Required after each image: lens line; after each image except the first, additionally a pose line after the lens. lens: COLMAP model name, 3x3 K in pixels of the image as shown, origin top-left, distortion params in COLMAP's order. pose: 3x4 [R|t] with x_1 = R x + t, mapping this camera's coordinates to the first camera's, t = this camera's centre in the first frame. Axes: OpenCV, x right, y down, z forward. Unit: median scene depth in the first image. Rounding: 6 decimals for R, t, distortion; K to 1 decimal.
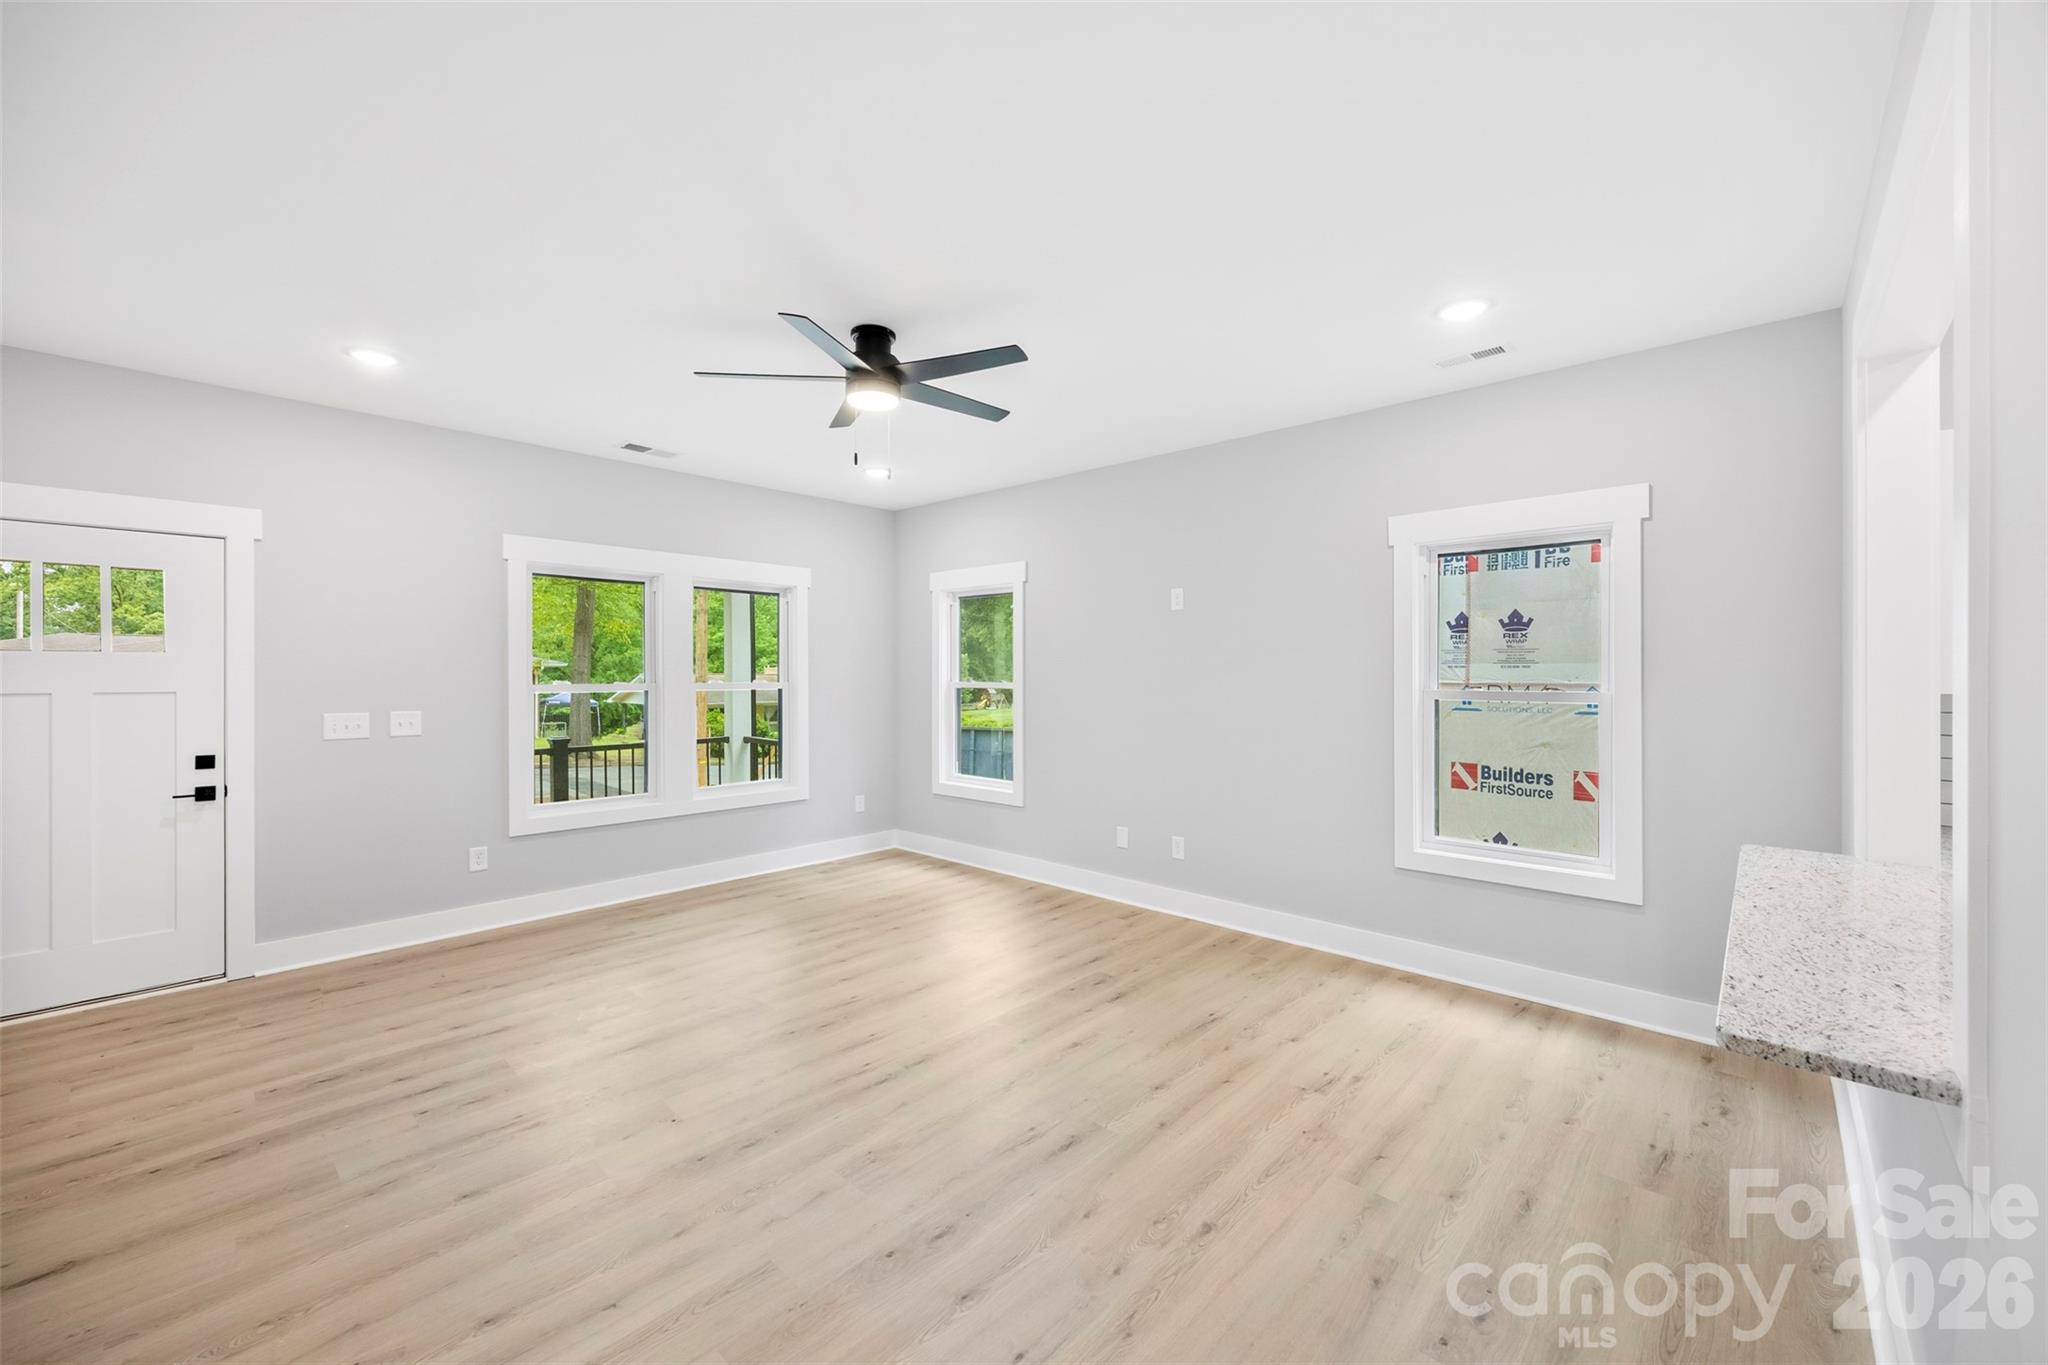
lens RADIAL K [[800.3, 0, 1030.7], [0, 800.3, 672.4], [0, 0, 1]] dist [0.000851, 0.000250]
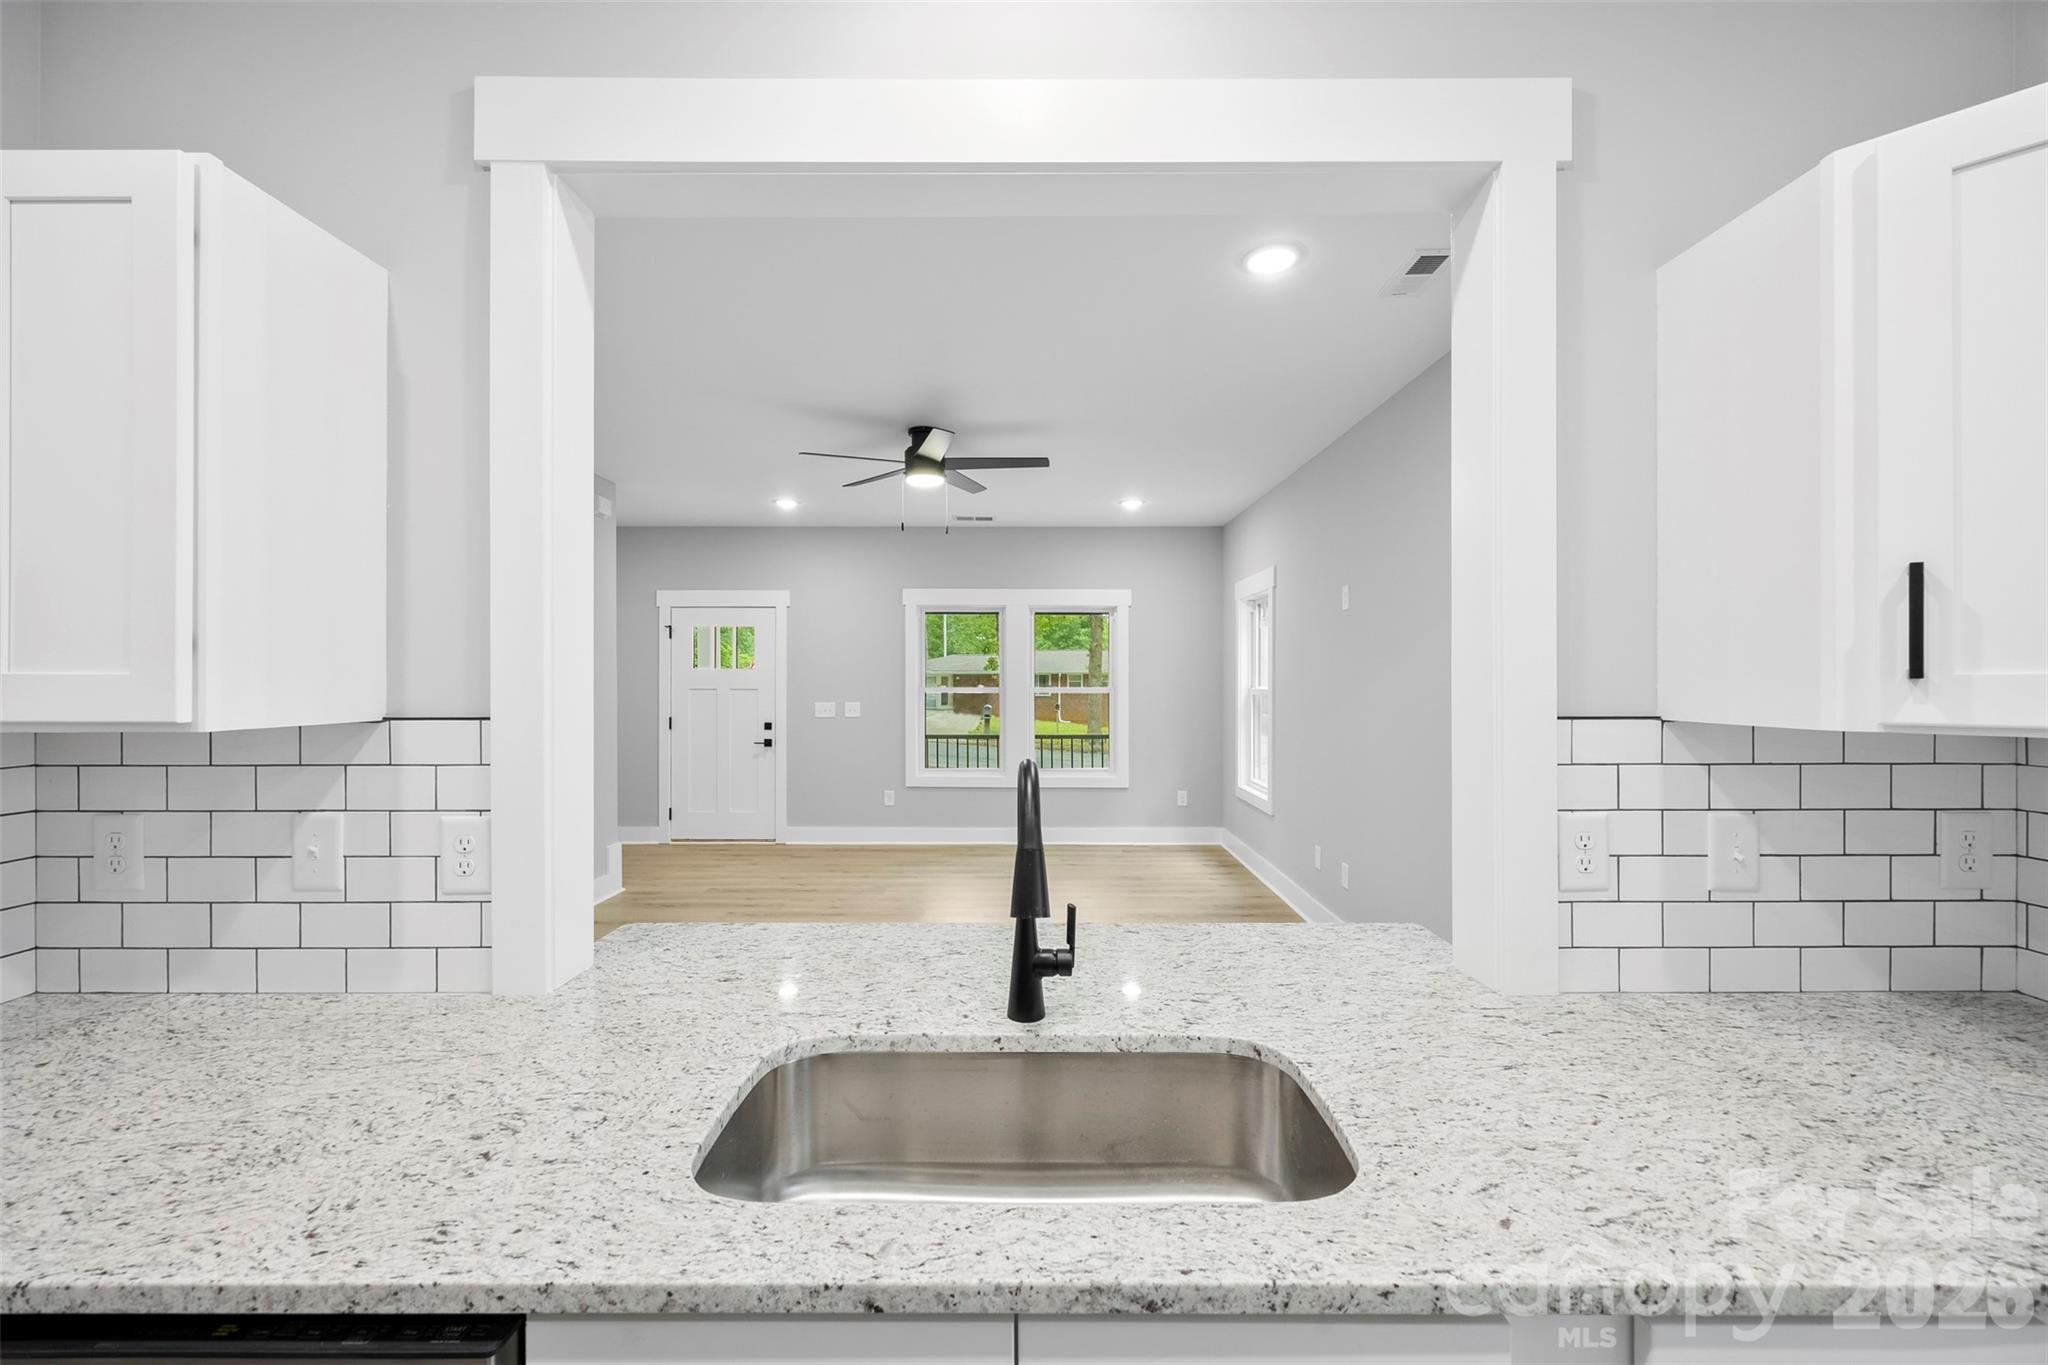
lens RADIAL K [[800.3, 0, 1030.8], [0, 800.3, 676.7], [0, 0, 1]] dist [0.000851, 0.000250]
pose [[0.675922, -0.001392, -0.736972, 0.719770], [0.000730, 0.999999, -0.001219, -0.002622], [0.736973, 0.000286, 0.675922, 0.162005]]
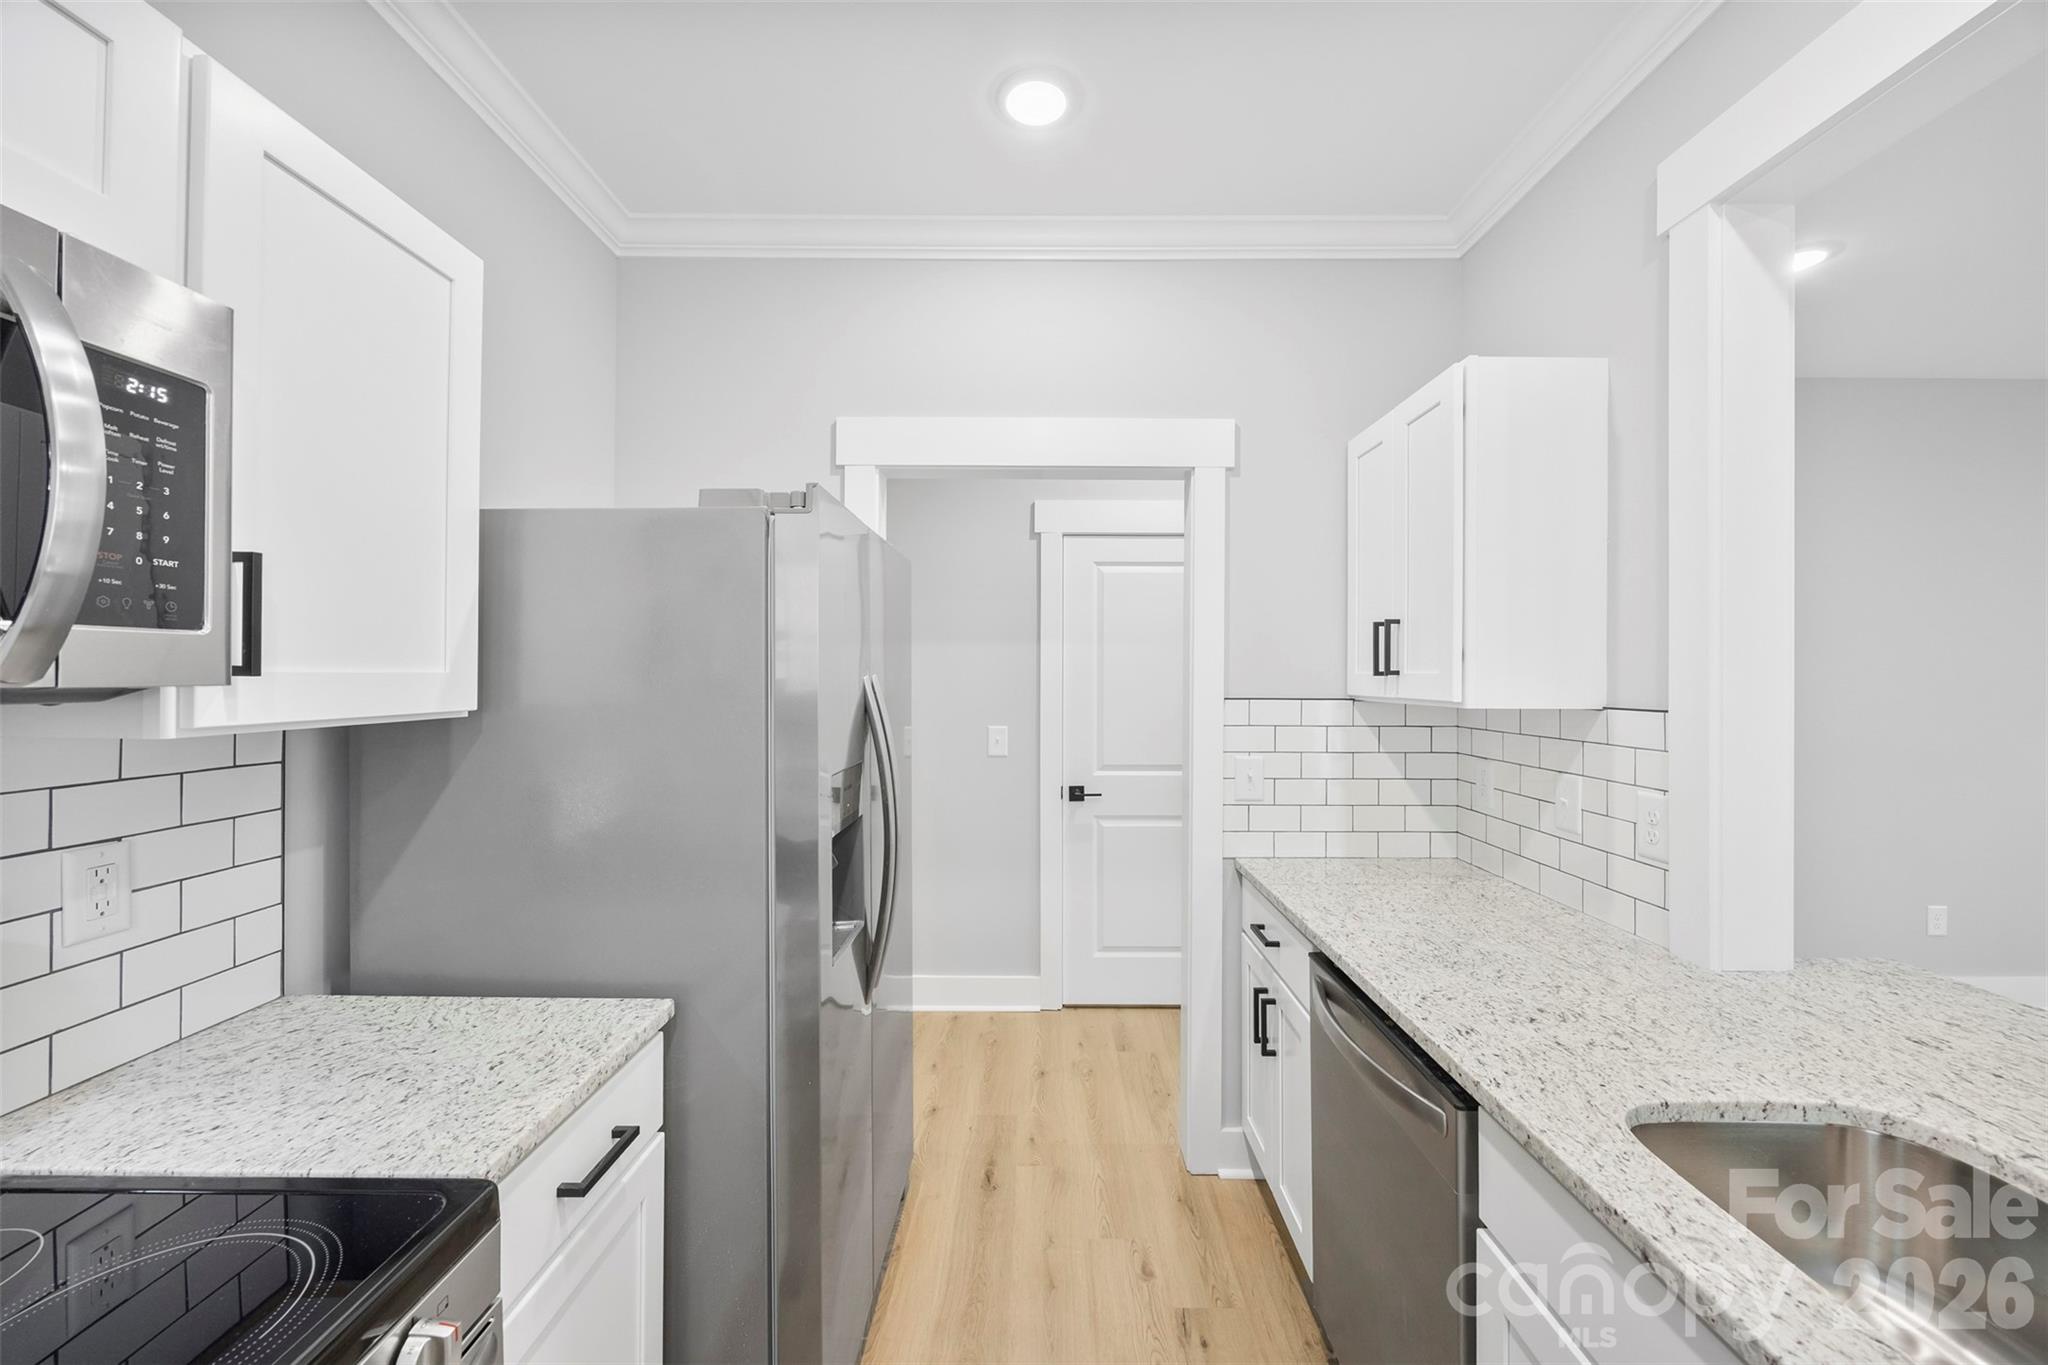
lens RADIAL K [[800.3, 0, 1055.0], [0, 800.3, 655.9], [0, 0, 1]] dist [0.000851, 0.000250]
pose [[-0.722726, -0.018940, -0.690875, 0.804667], [-0.003123, 0.999704, -0.024139, -0.002198], [0.691128, -0.015288, -0.722571, 0.303036]]
